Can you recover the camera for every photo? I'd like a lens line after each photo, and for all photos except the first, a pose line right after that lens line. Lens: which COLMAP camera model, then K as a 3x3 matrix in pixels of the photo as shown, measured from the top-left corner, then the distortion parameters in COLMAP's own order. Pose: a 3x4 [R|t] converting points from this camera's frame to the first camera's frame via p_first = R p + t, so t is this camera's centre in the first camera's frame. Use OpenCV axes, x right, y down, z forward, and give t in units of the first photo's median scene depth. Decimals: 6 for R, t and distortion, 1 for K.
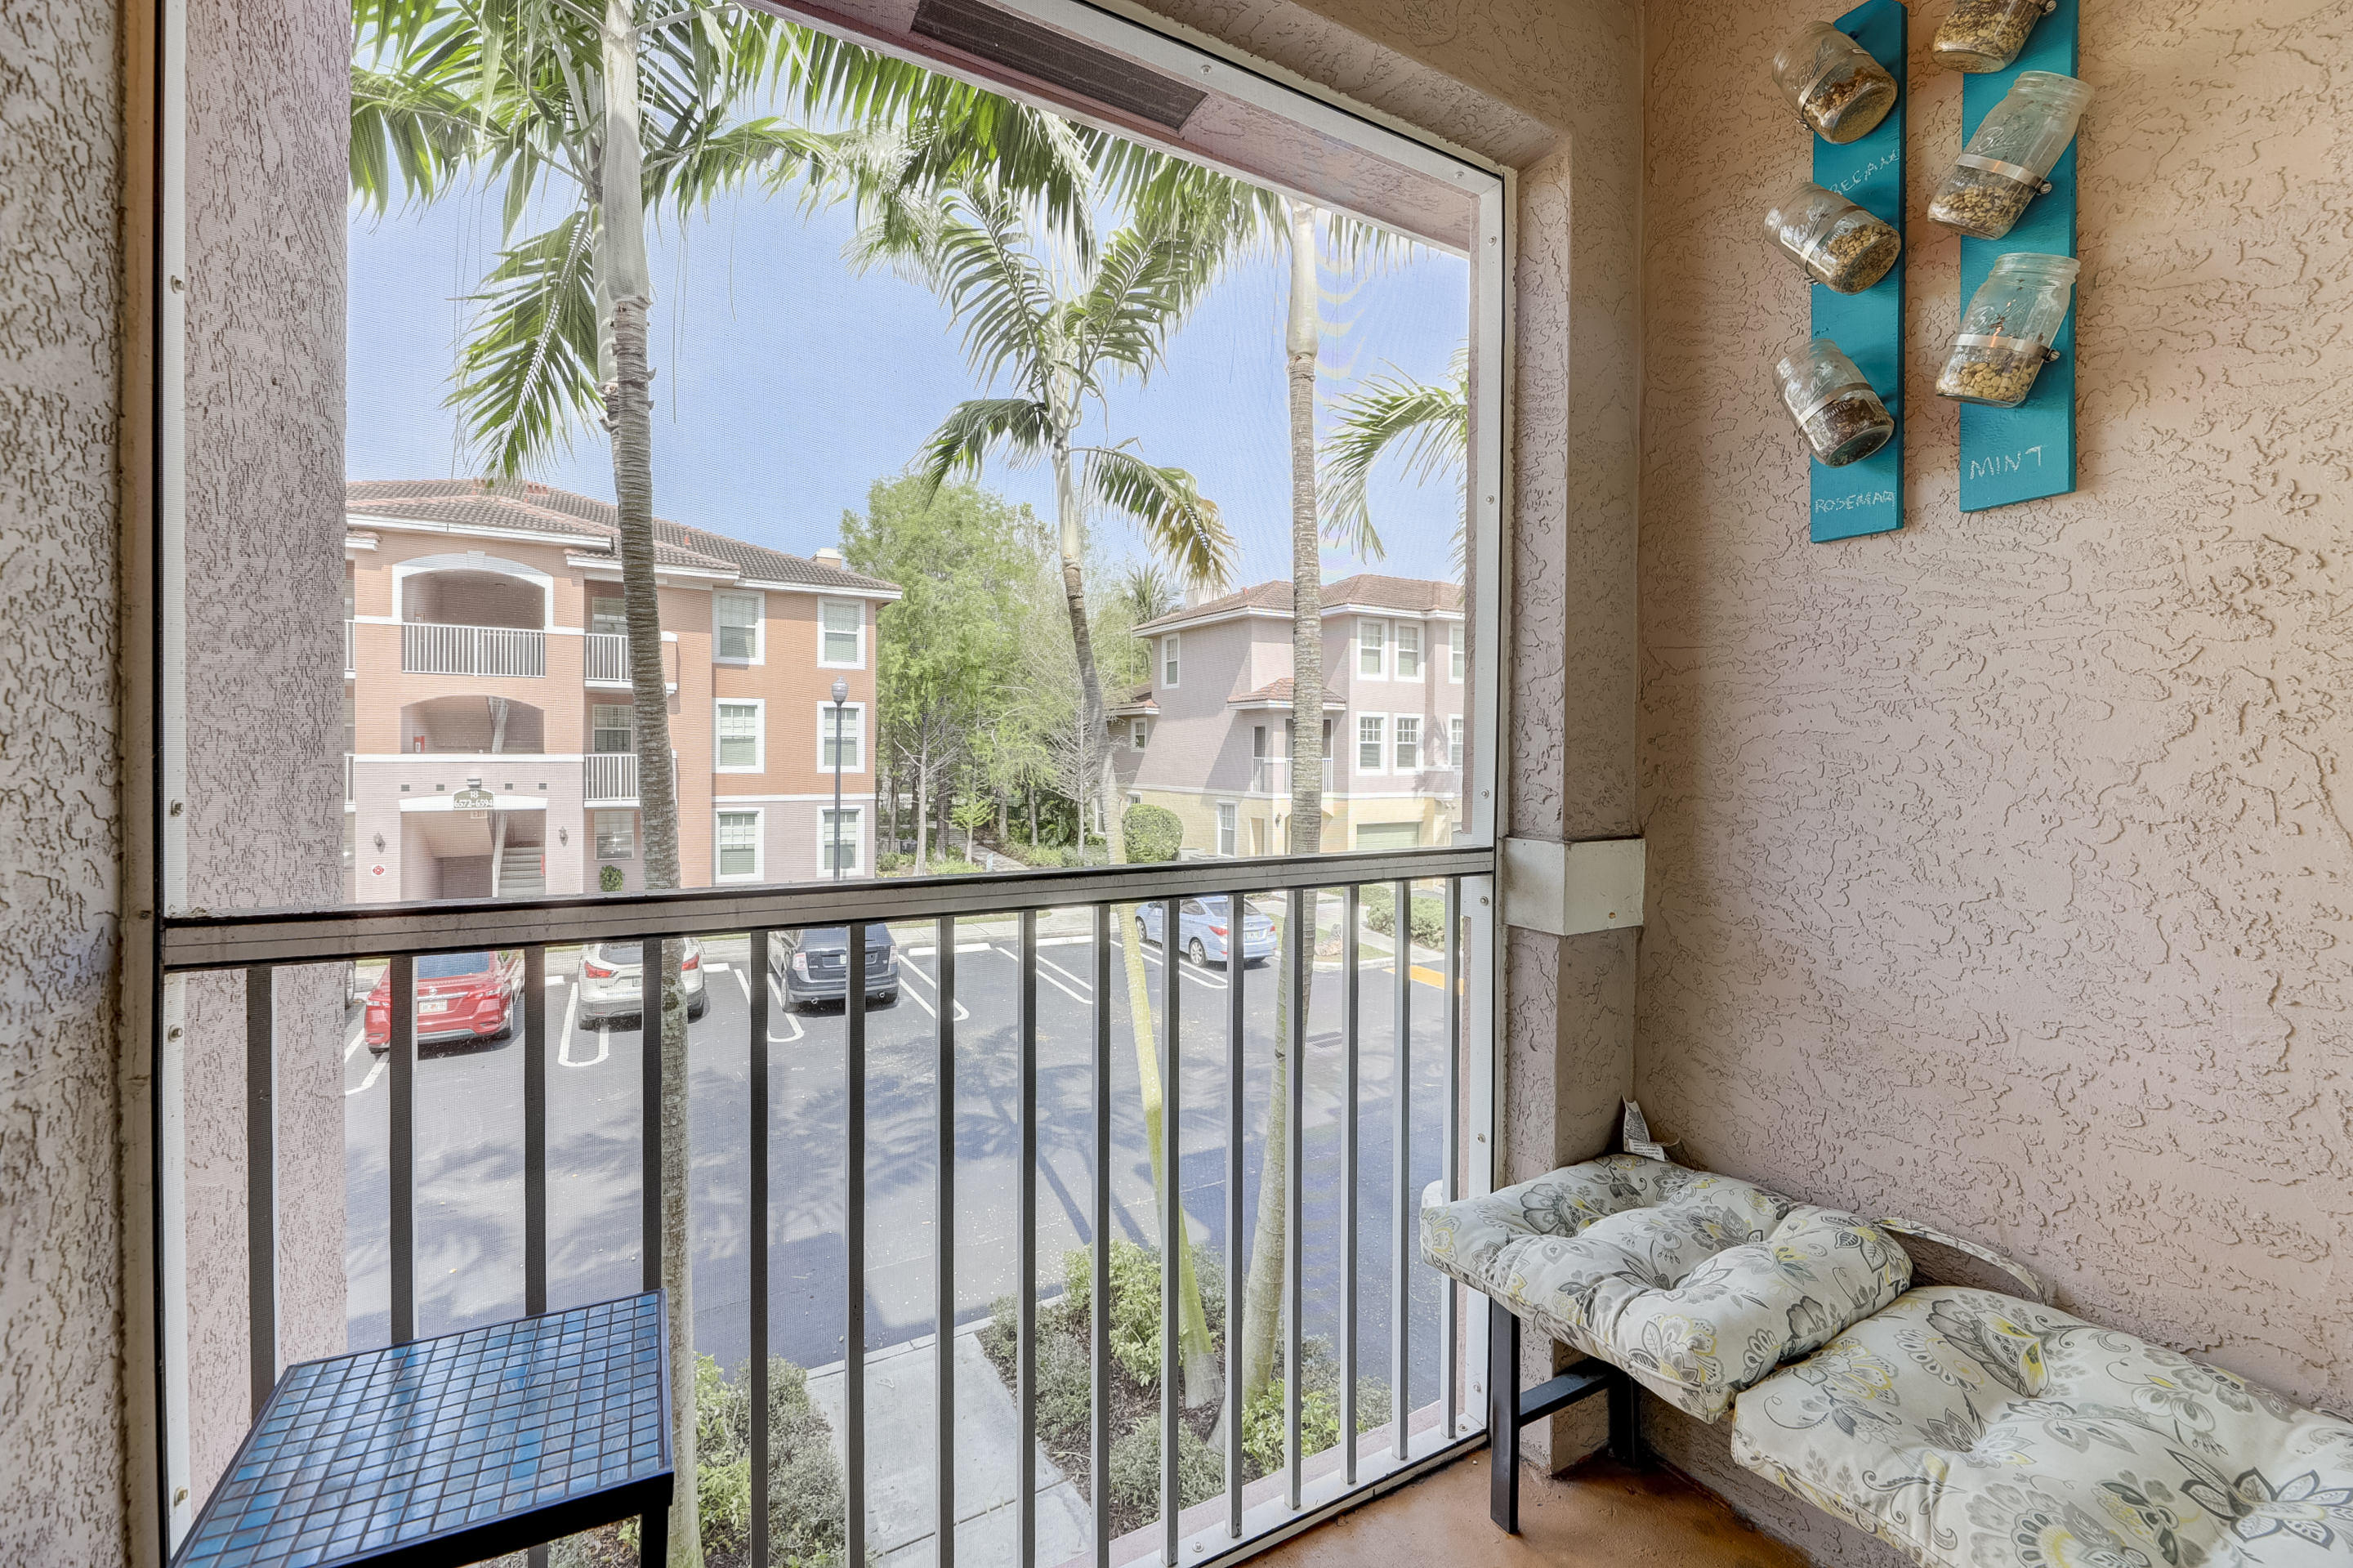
lens RADIAL K [[959.4, 0, 1164.3], [0, 959.4, 764.6], [0, 0, 1]] dist [-0.001826, -0.003413]
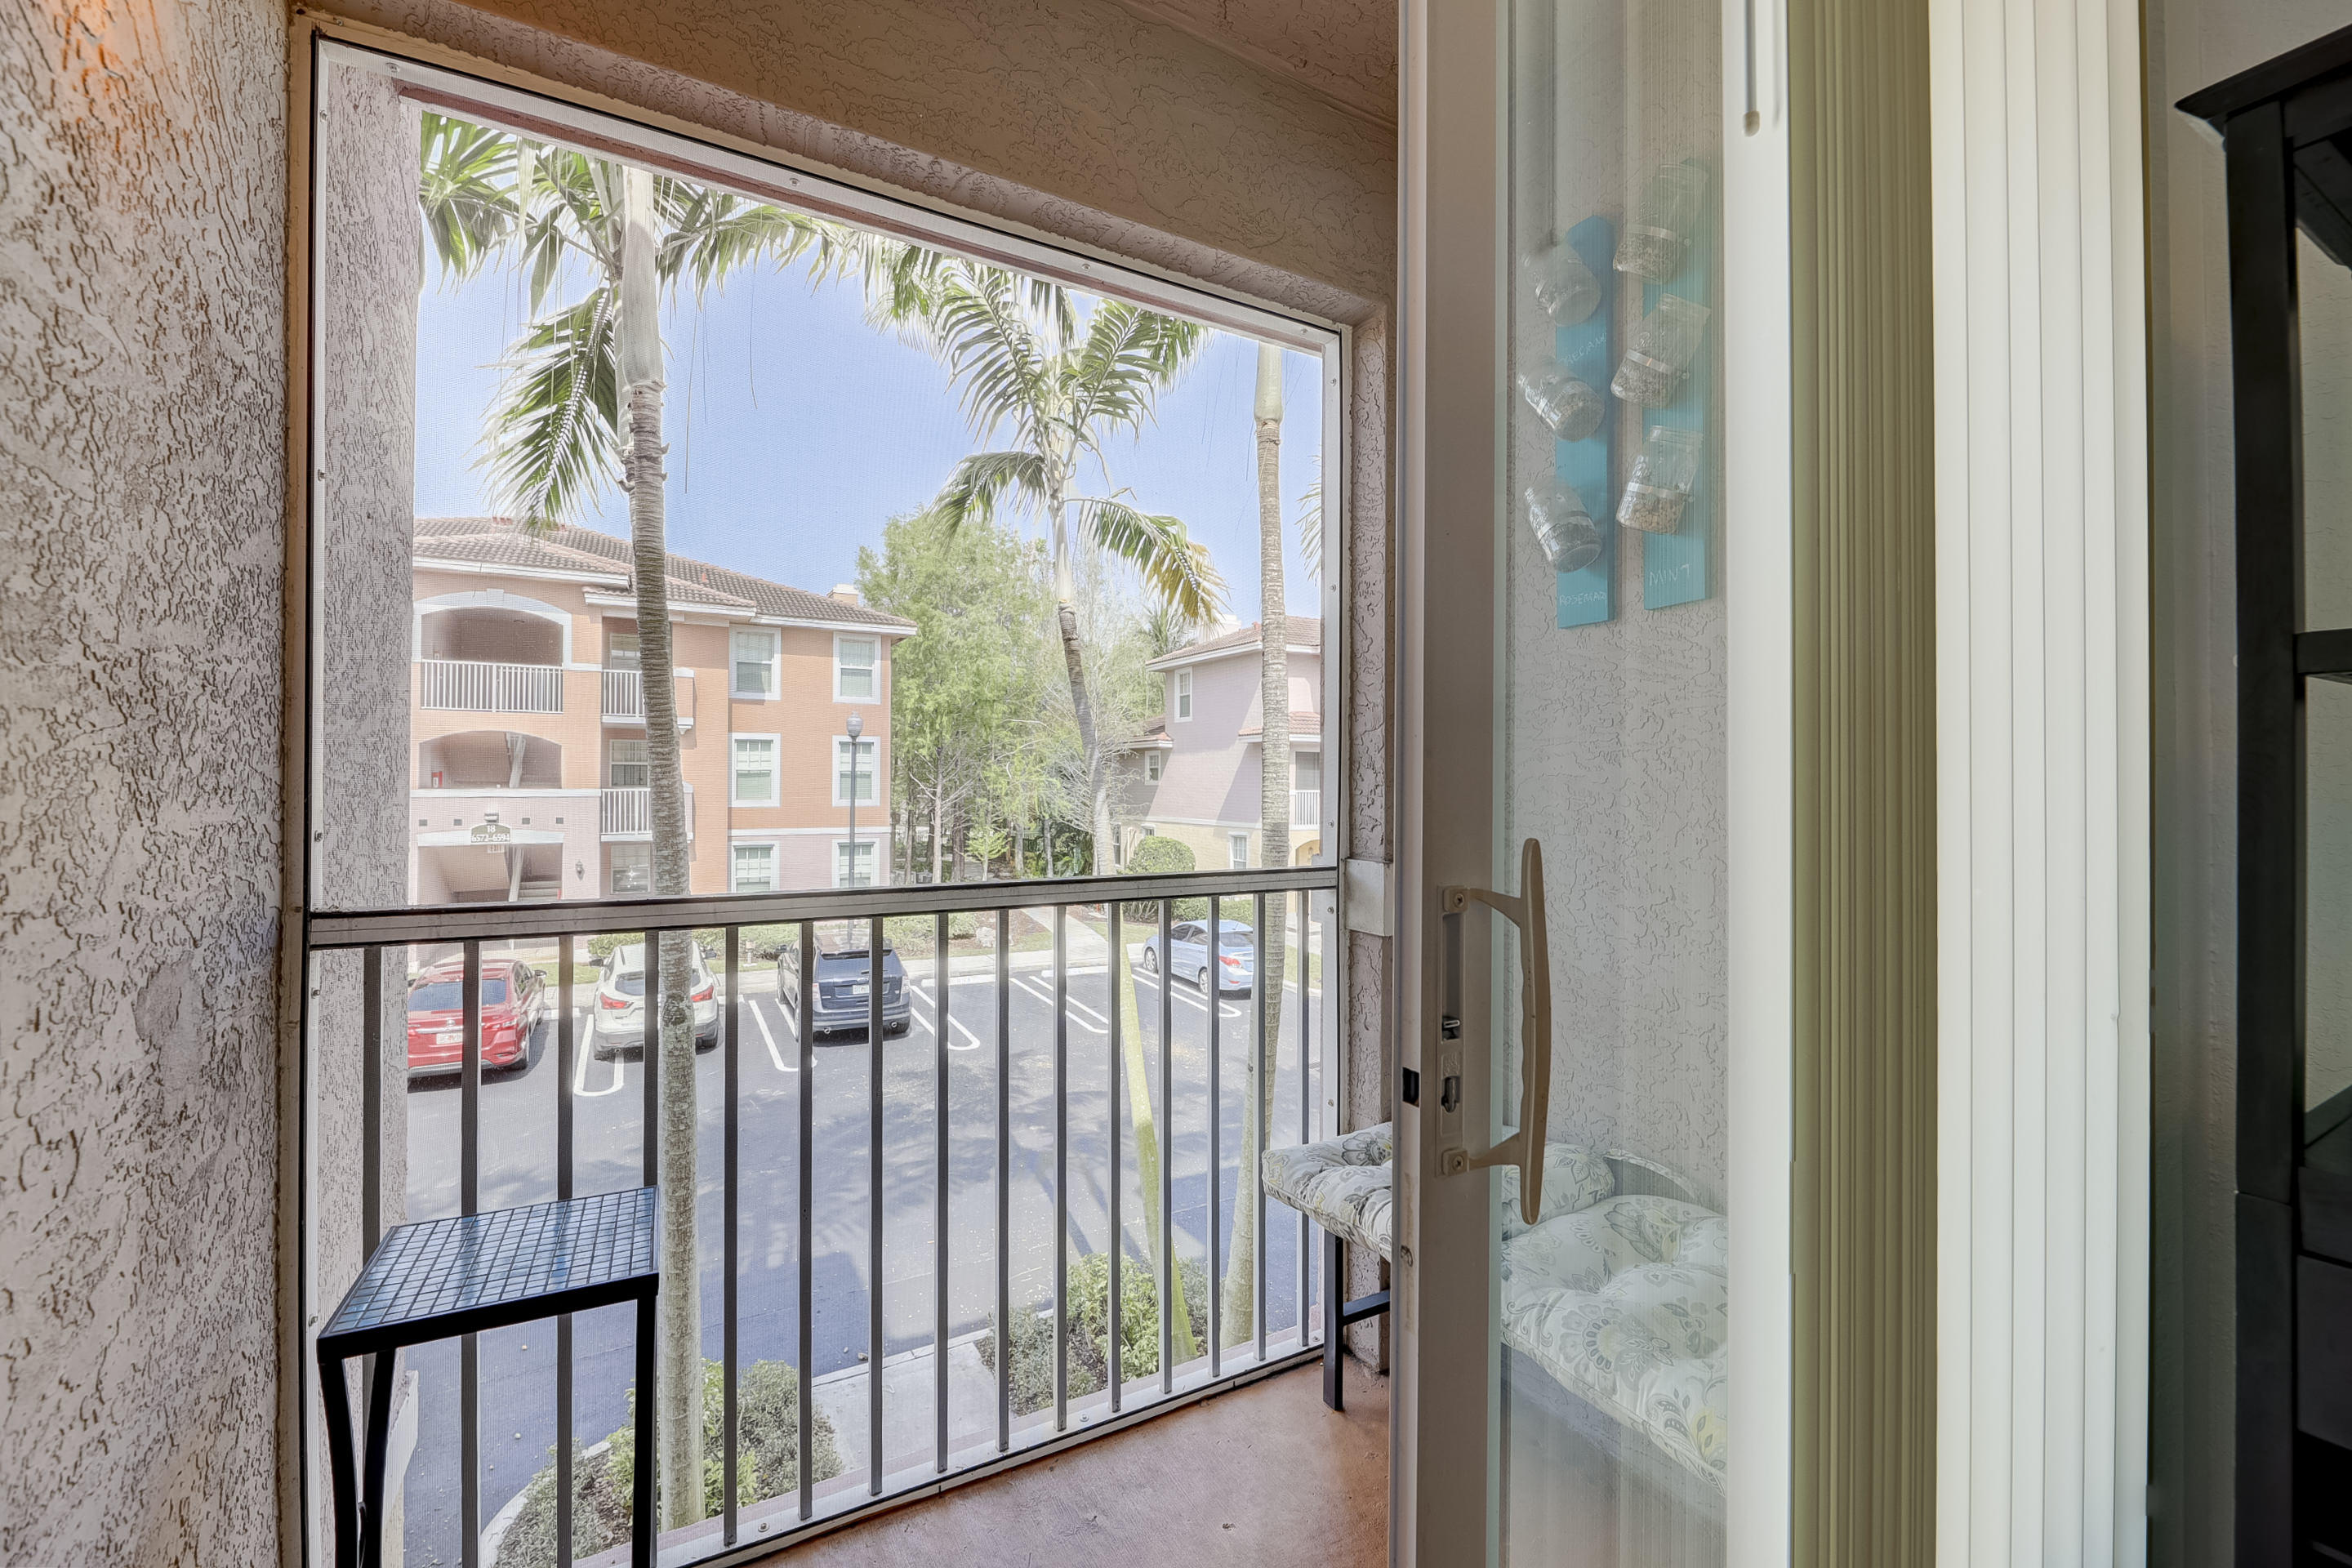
lens RADIAL K [[959.0, 0, 1193.5], [0, 959.0, 780.3], [0, 0, 1]] dist [-0.001826, -0.003413]
pose [[0.999949, -0.003306, 0.009532, 0.146611], [0.003466, 0.999852, -0.016874, -0.005537], [-0.009475, 0.016906, 0.999812, -0.244046]]
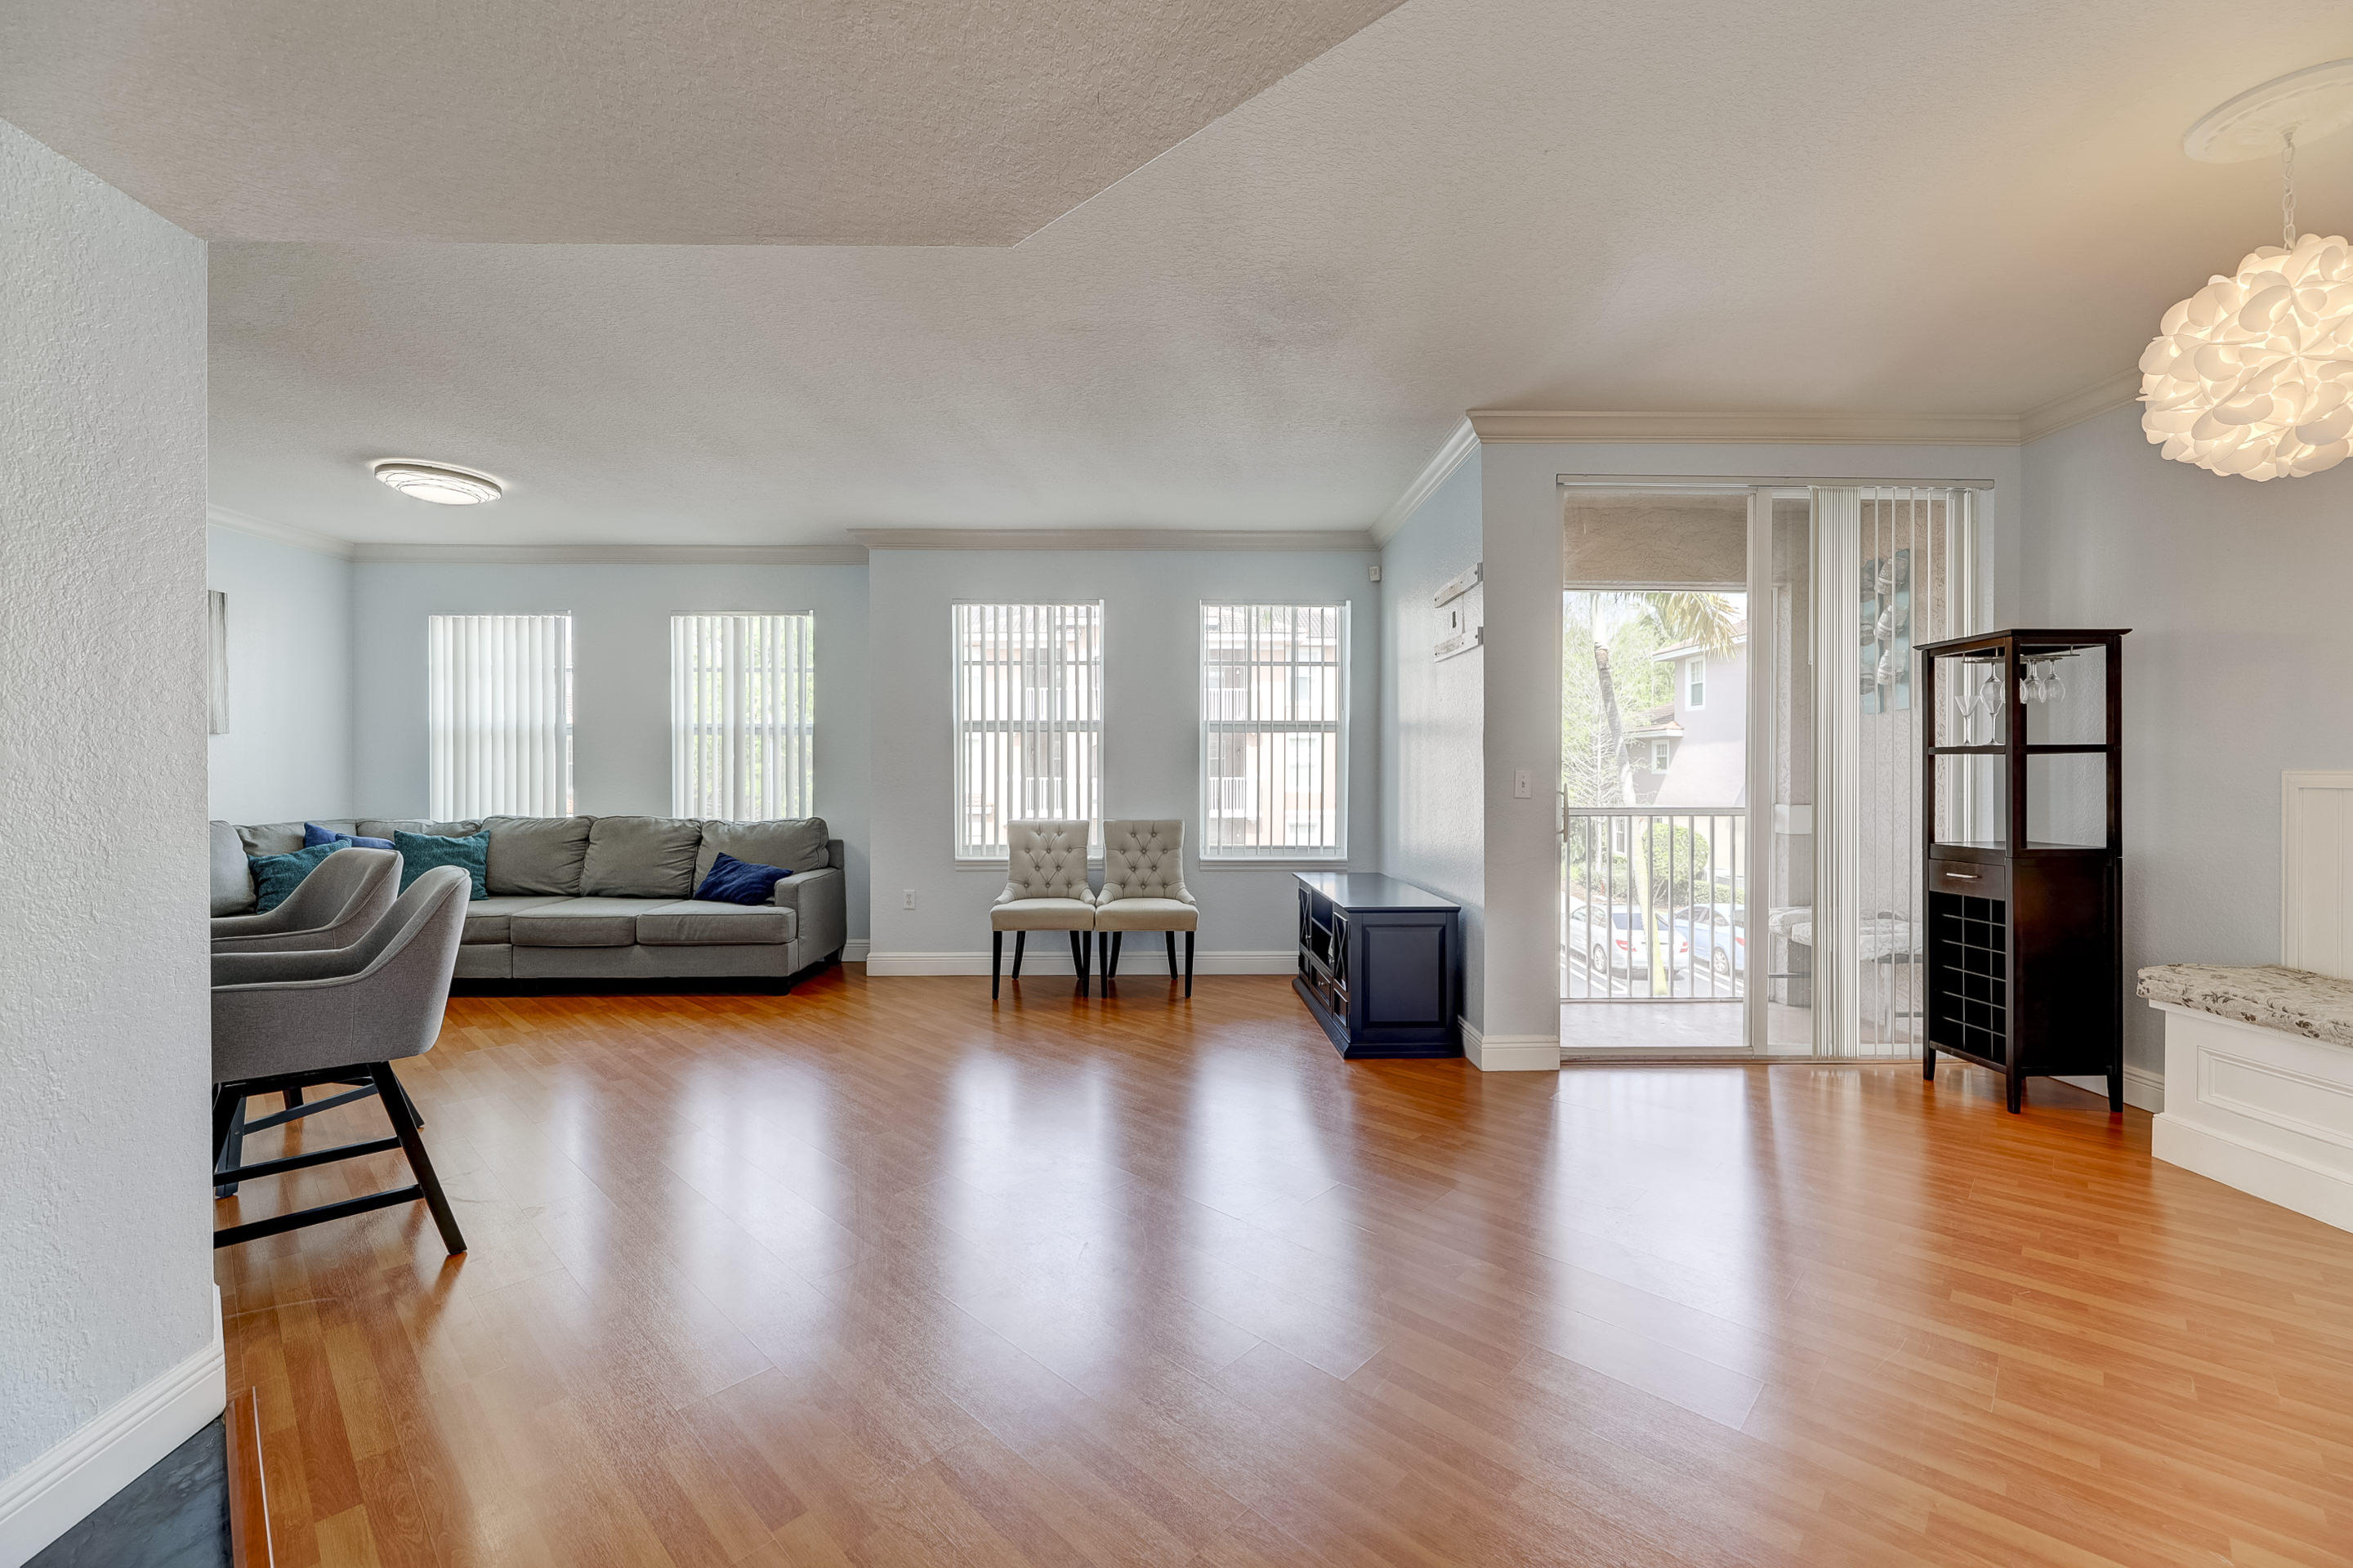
lens RADIAL K [[959.4, 0, 1203.7], [0, 959.4, 775.8], [0, 0, 1]] dist [-0.001826, -0.003413]
pose [[0.889965, 0.000077, -0.456029, 0.131067], [-0.004924, 0.999943, -0.009440, 0.022193], [0.456002, 0.010647, 0.889915, -2.553866]]
